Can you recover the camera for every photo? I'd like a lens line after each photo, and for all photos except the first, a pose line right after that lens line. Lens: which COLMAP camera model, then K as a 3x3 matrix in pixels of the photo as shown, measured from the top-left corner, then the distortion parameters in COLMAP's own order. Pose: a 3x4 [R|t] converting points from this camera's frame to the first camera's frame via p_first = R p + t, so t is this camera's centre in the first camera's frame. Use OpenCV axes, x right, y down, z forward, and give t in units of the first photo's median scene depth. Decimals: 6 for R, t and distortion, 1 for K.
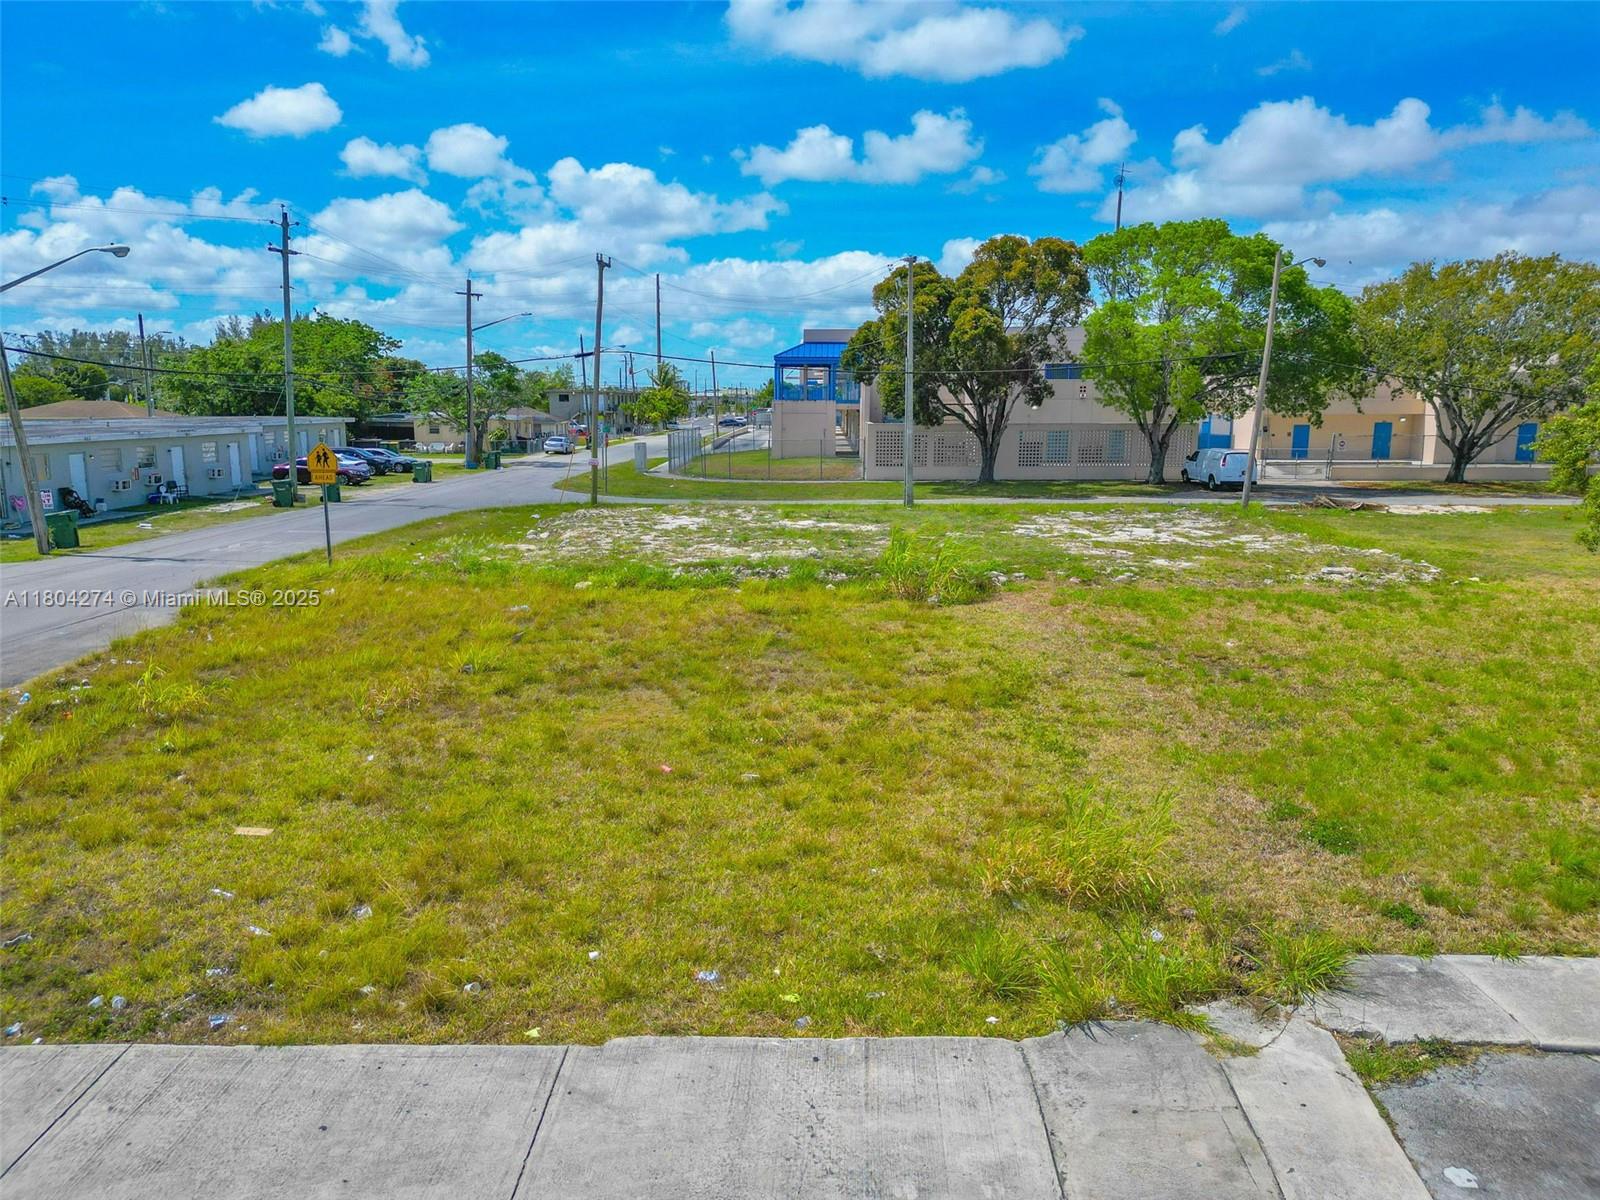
lens RADIAL K [[1121.8, 0, 800.0], [0, 1121.8, 600.0], [0, 0, 1]] dist [0.076269, -0.076074]
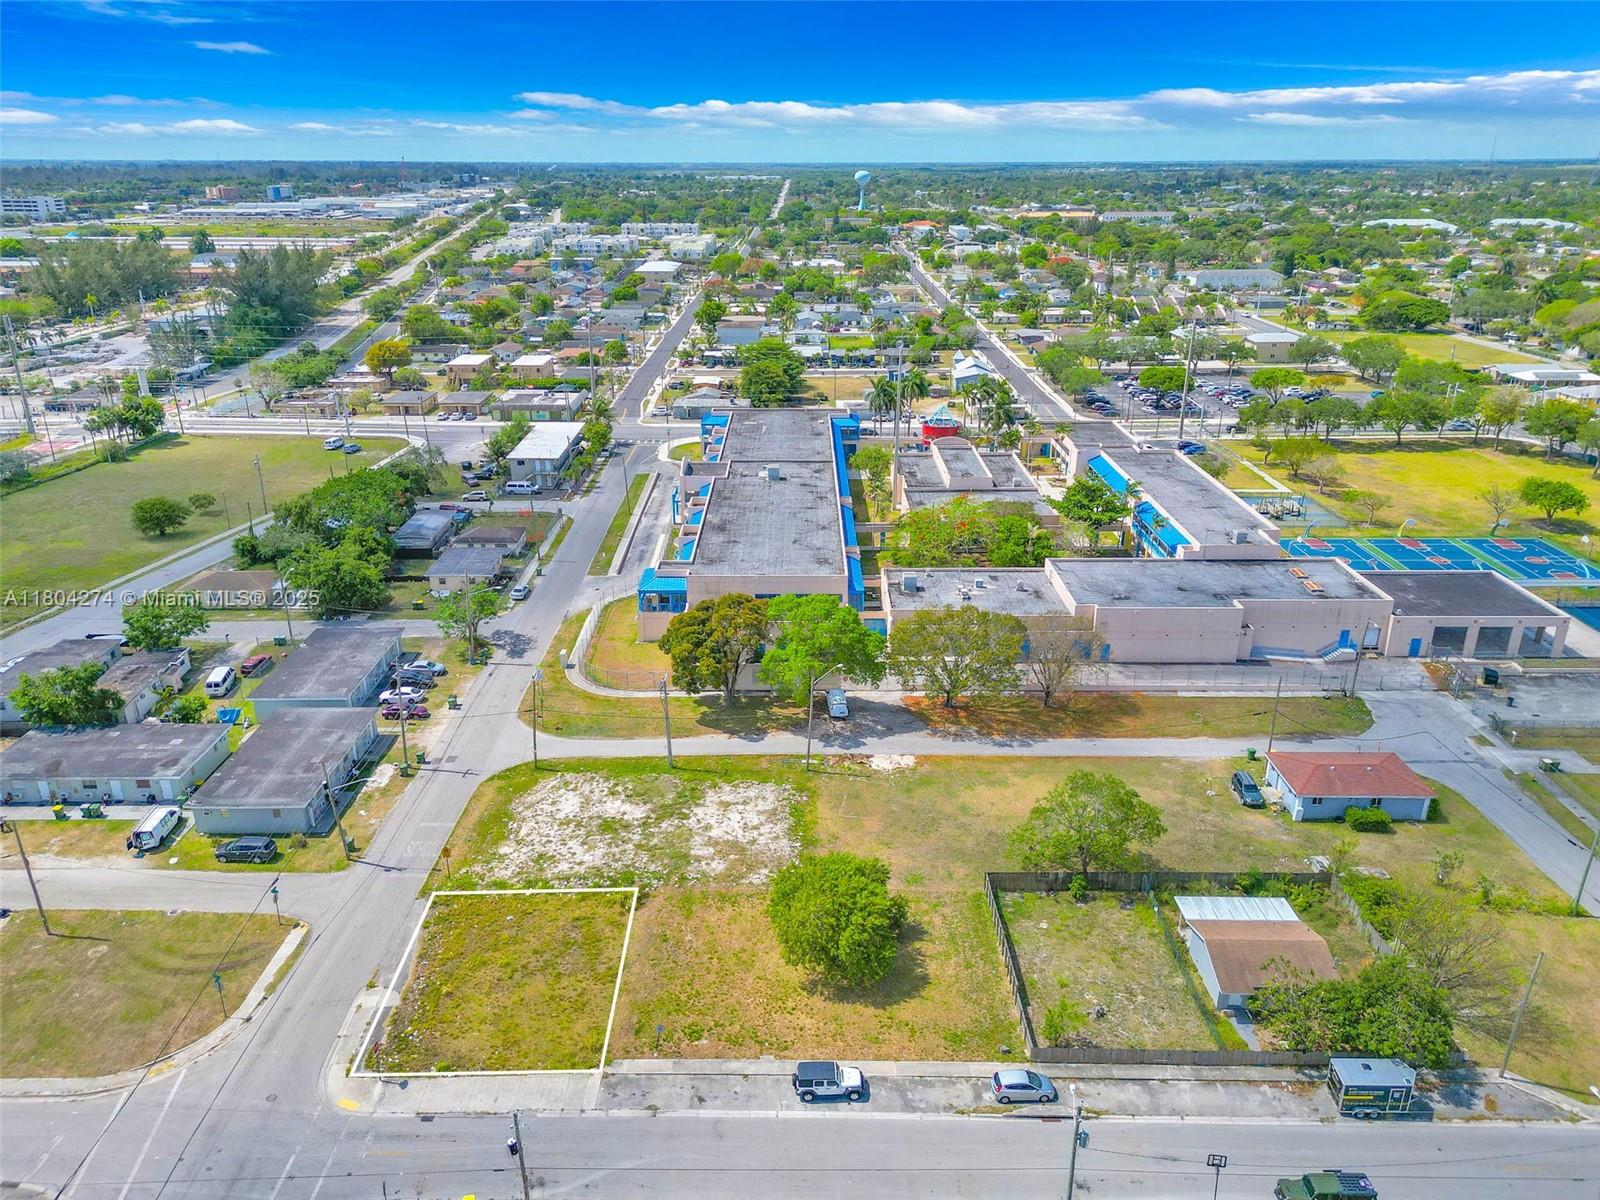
lens RADIAL K [[1121.8, 0, 800.0], [0, 1121.8, 600.0], [0, 0, 1]] dist [0.076269, -0.076074]
pose [[0.999675, -0.009666, 0.023581, 0.320686], [0.005051, 0.982073, 0.188432, -0.882277], [-0.024979, -0.188252, 0.981803, -1.273491]]
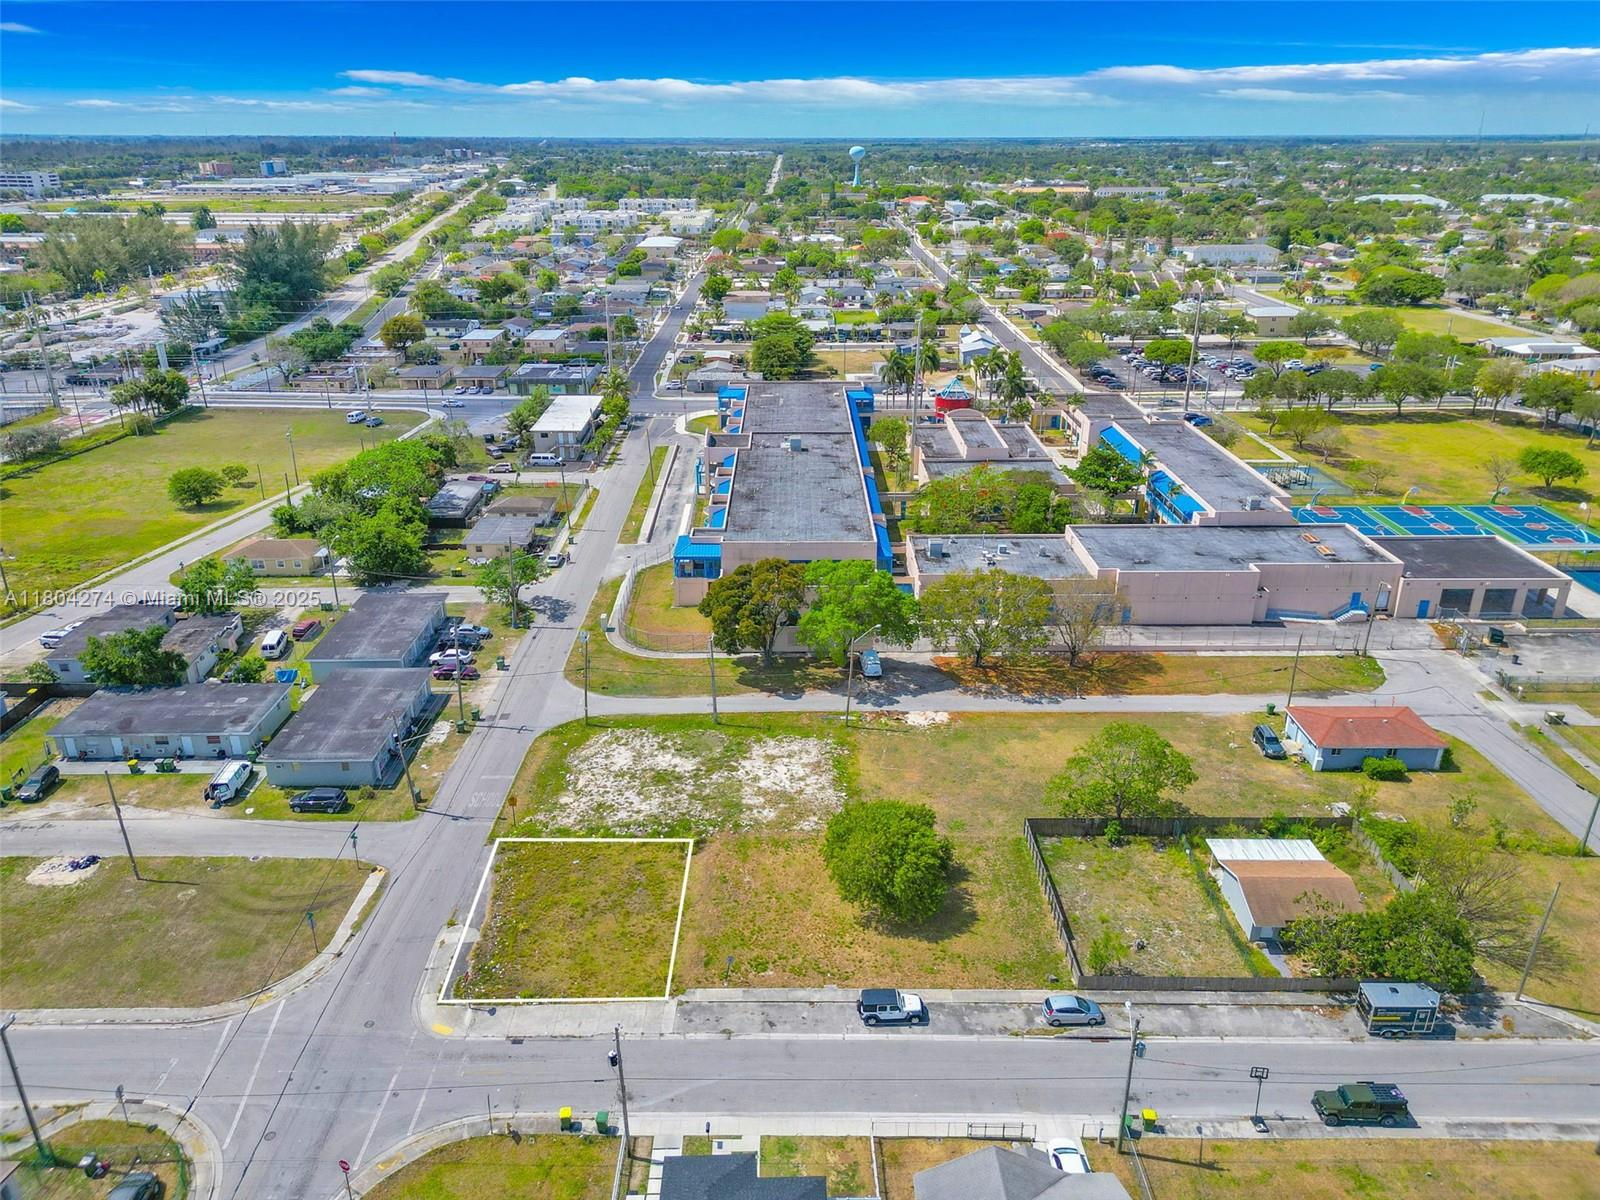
lens RADIAL K [[1111.9, 0, 800.0], [0, 1111.9, 600.0], [0, 0, 1]] dist [0.078208, -0.082937]
pose [[0.999461, -0.012822, 0.030210, 0.215597], [0.006200, 0.977709, 0.209875, -0.870256], [-0.032227, -0.209575, 0.977261, -1.350322]]
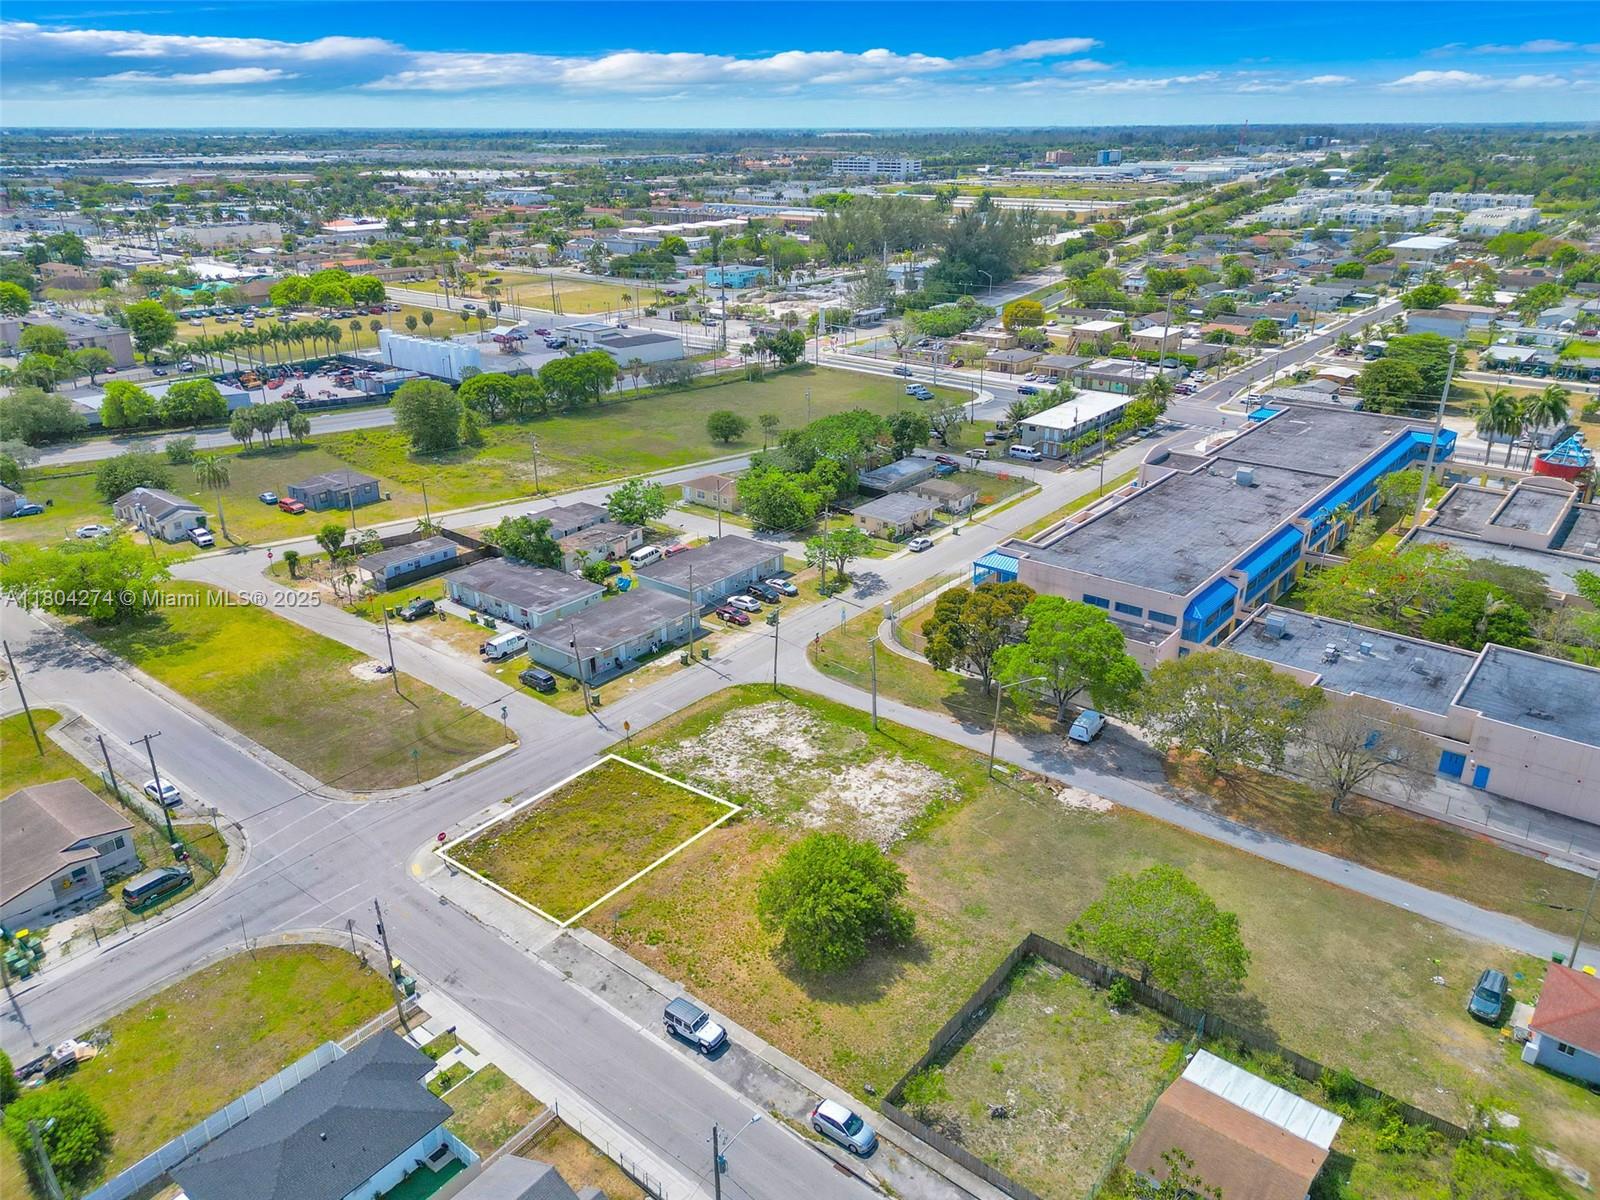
lens RADIAL K [[1121.8, 0, 800.0], [0, 1121.8, 600.0], [0, 0, 1]] dist [0.076269, -0.076074]
pose [[0.796174, 0.232526, -0.558604, 1.261749], [-0.106934, 0.962751, 0.248345, -0.938962], [0.595544, -0.137992, 0.791382, -0.973872]]
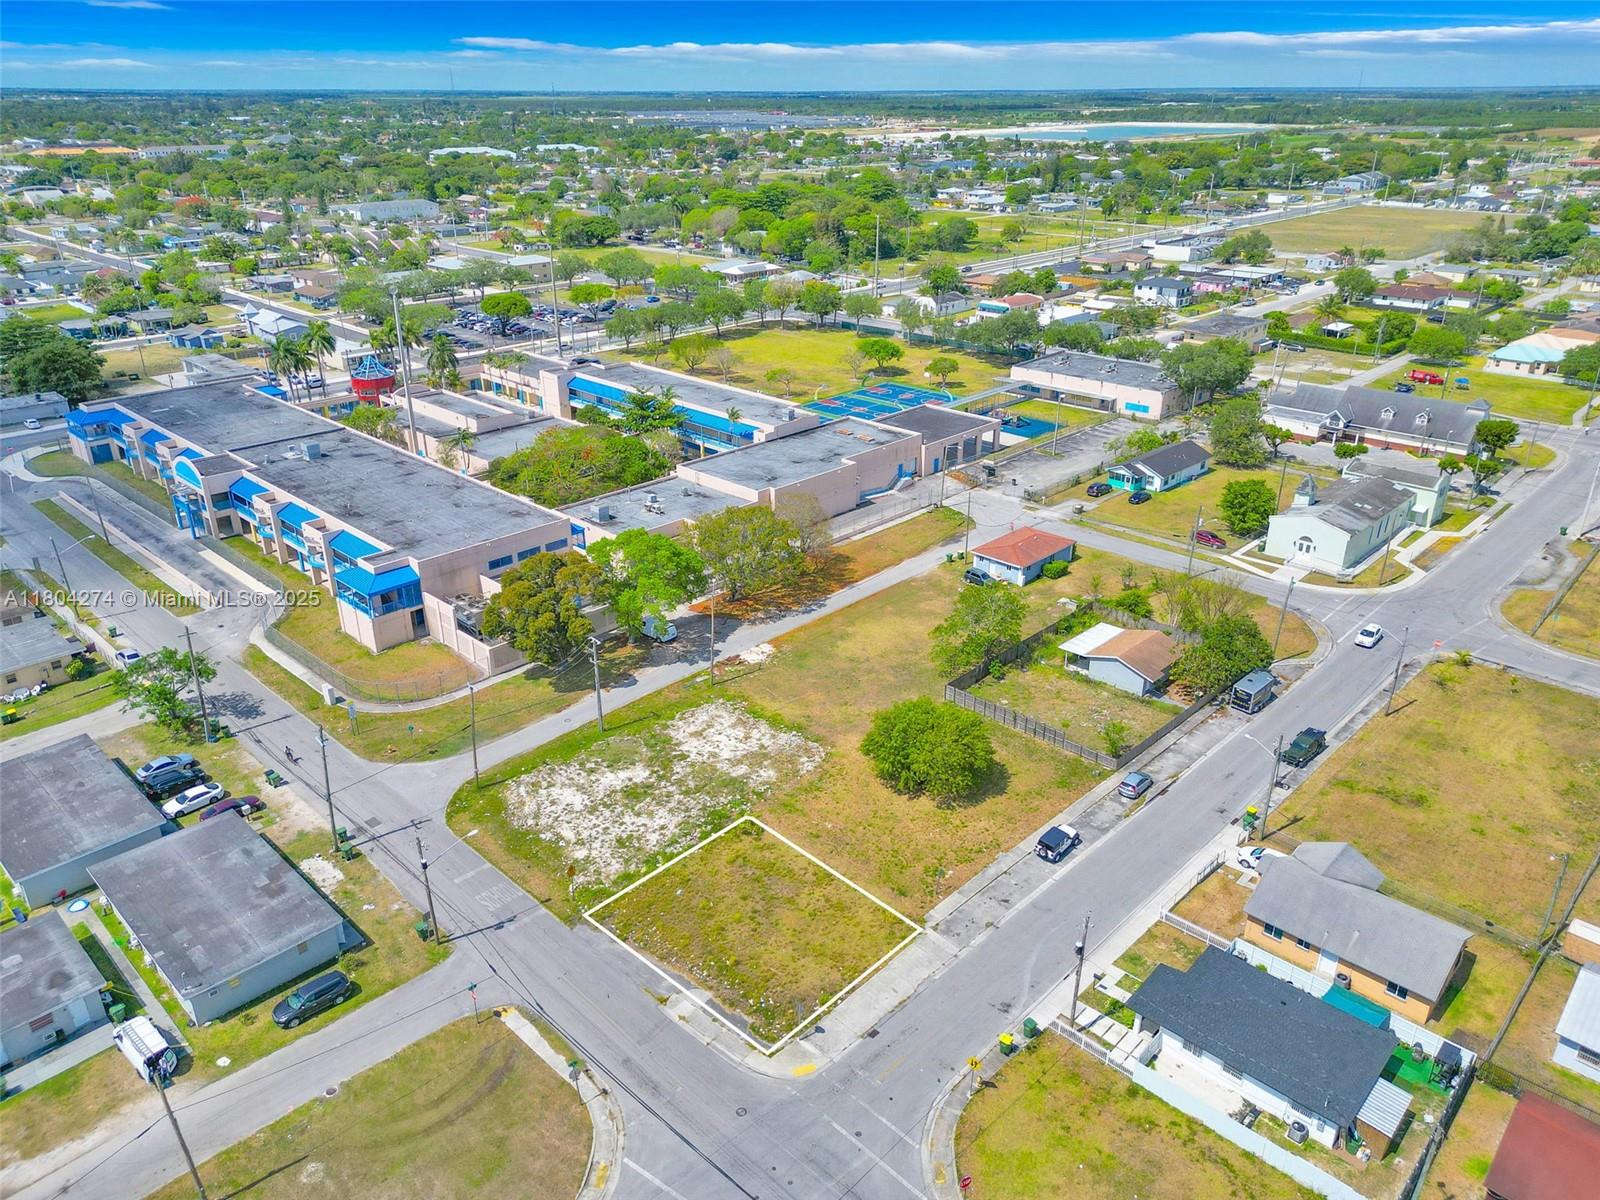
lens RADIAL K [[1108.6, 0, 800.0], [0, 1108.6, 600.0], [0, 0, 1]] dist [0.074655, -0.073872]
pose [[0.680675, -0.304589, 0.666264, -1.070418], [0.132378, 0.945636, 0.297065, -0.973001], [-0.720526, -0.114006, 0.683992, -0.831360]]
